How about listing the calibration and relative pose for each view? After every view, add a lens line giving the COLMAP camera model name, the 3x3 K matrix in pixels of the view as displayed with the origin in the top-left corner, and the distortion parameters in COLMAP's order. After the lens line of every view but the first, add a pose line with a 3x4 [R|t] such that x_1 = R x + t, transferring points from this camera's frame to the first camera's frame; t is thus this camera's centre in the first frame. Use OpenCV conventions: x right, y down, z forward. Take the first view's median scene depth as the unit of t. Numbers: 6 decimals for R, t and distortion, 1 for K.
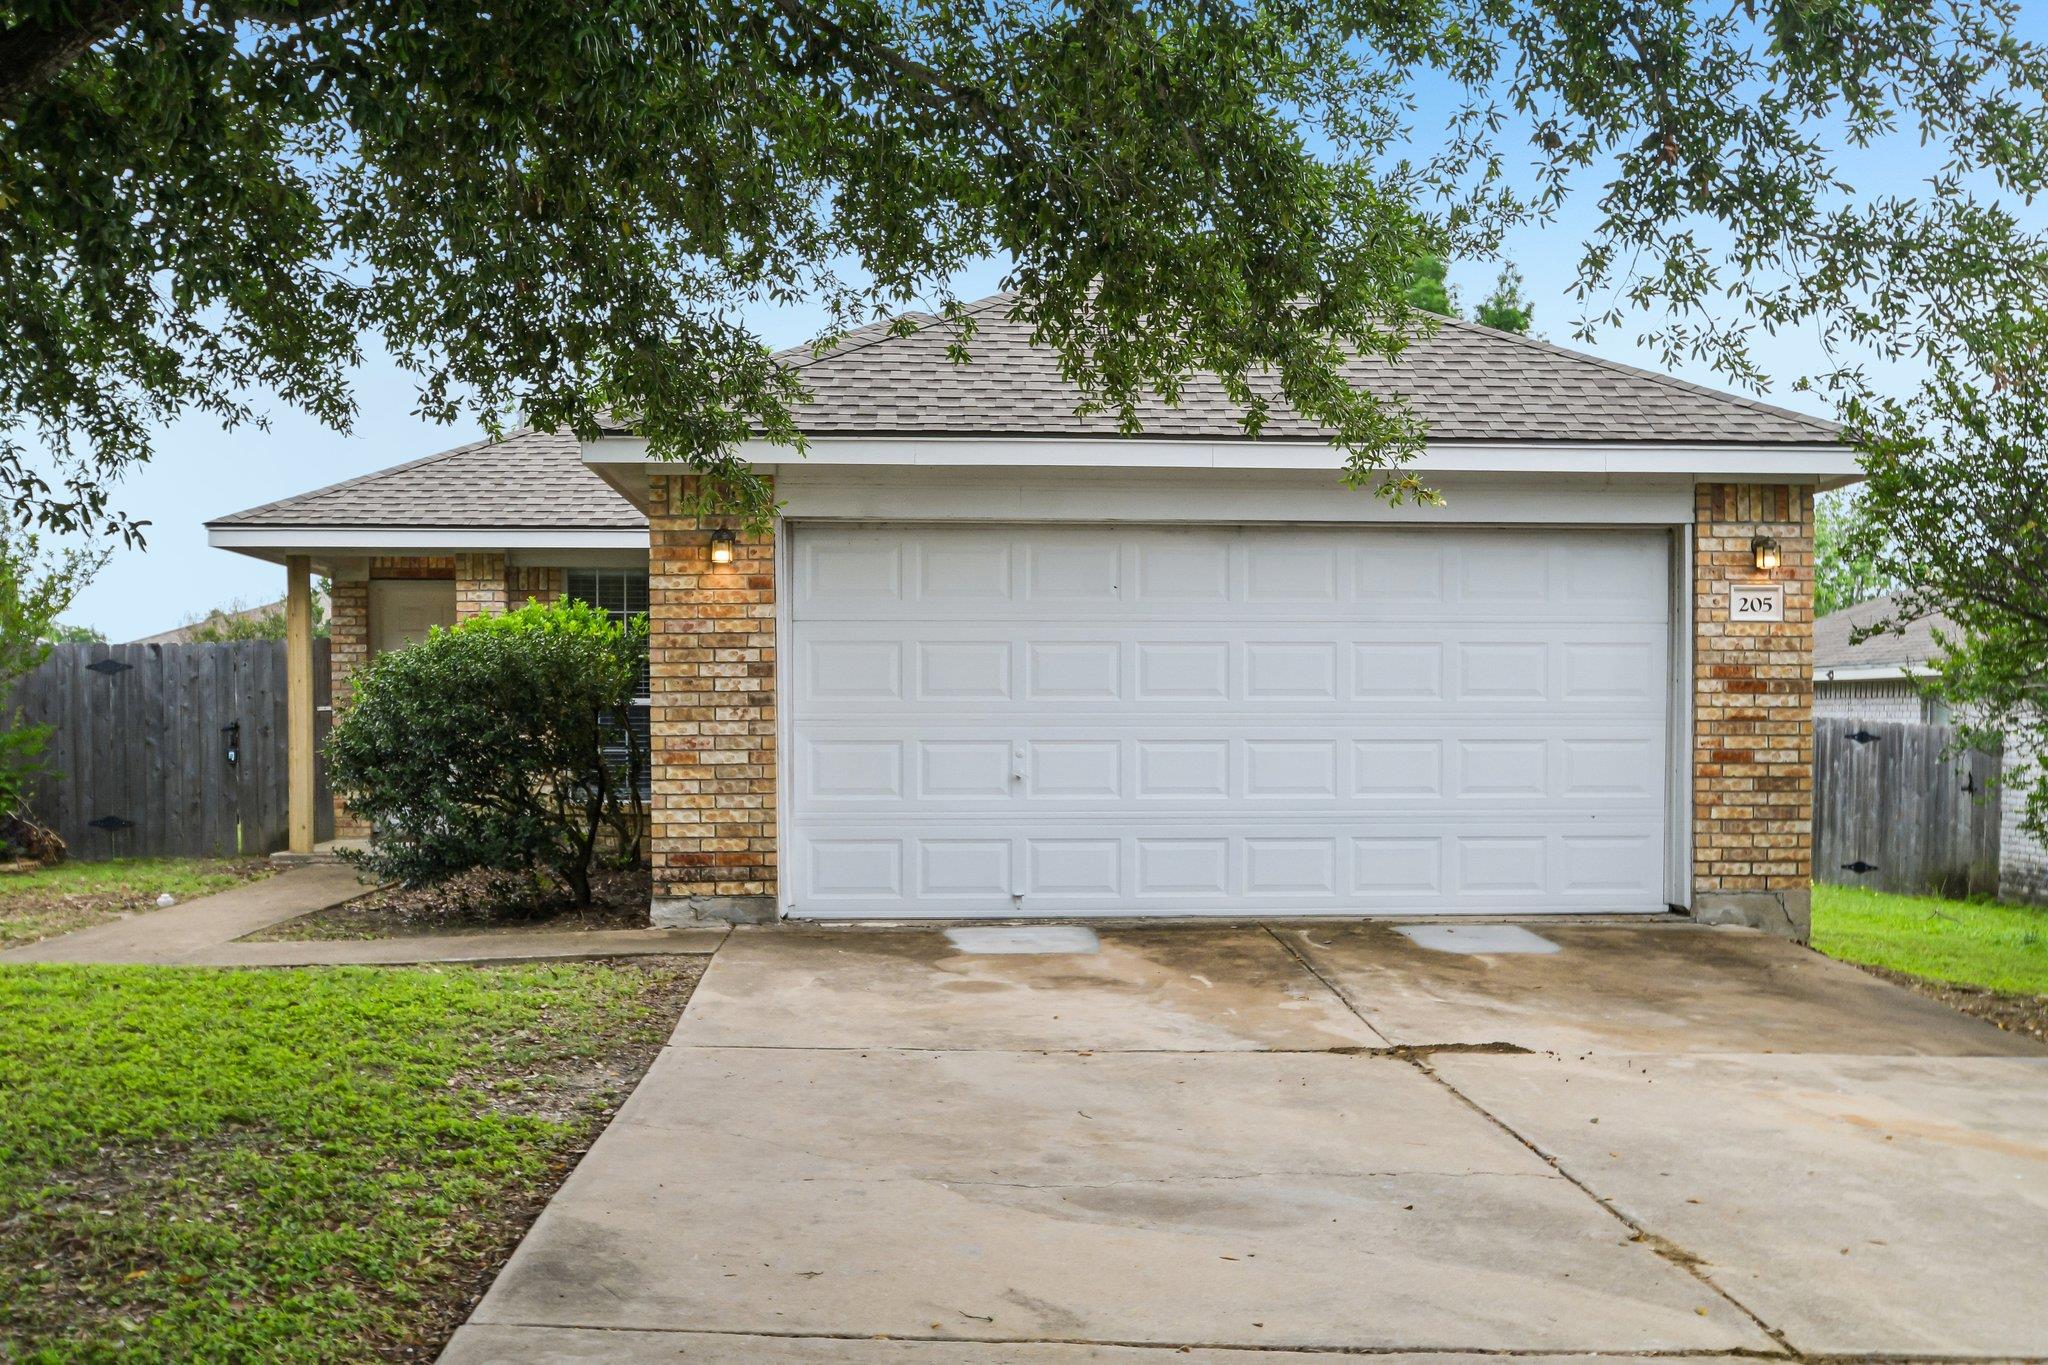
lens RADIAL K [[2139.5, 0, 1024.9], [0, 2139.5, 703.1], [0, 0, 1]] dist [-0.063240, 0.000000]
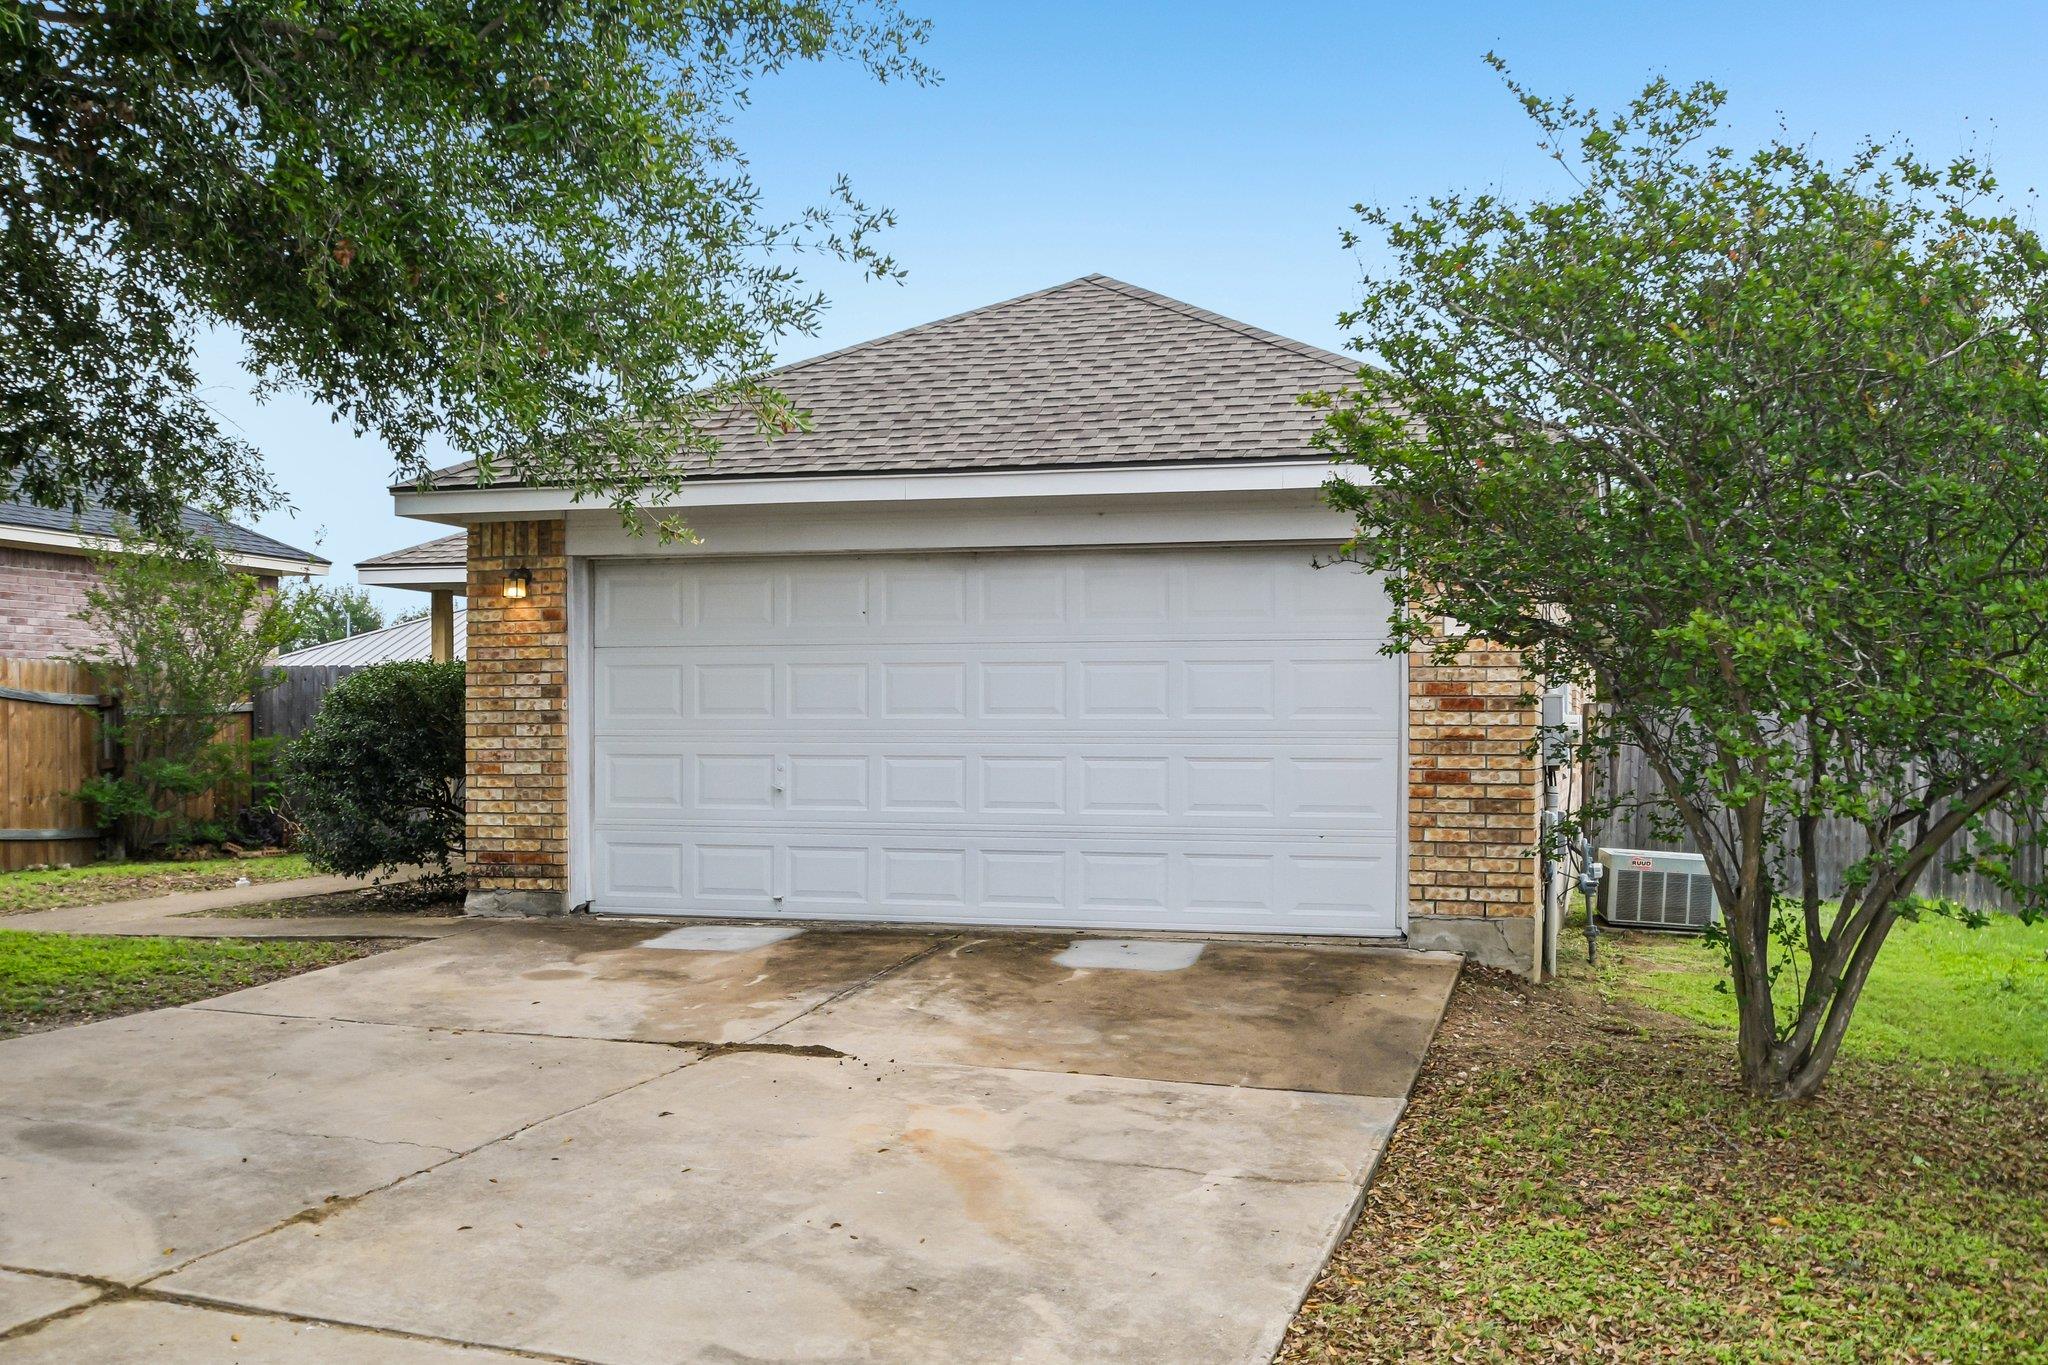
lens RADIAL K [[2139.5, 0, 1029.2], [0, 2139.5, 670.6], [0, 0, 1]] dist [-0.063240, 0.000000]
pose [[0.937310, -0.007311, -0.348419, 0.508467], [0.000881, 0.999826, -0.018611, -0.005419], [0.348495, 0.017137, 0.937154, 0.027710]]
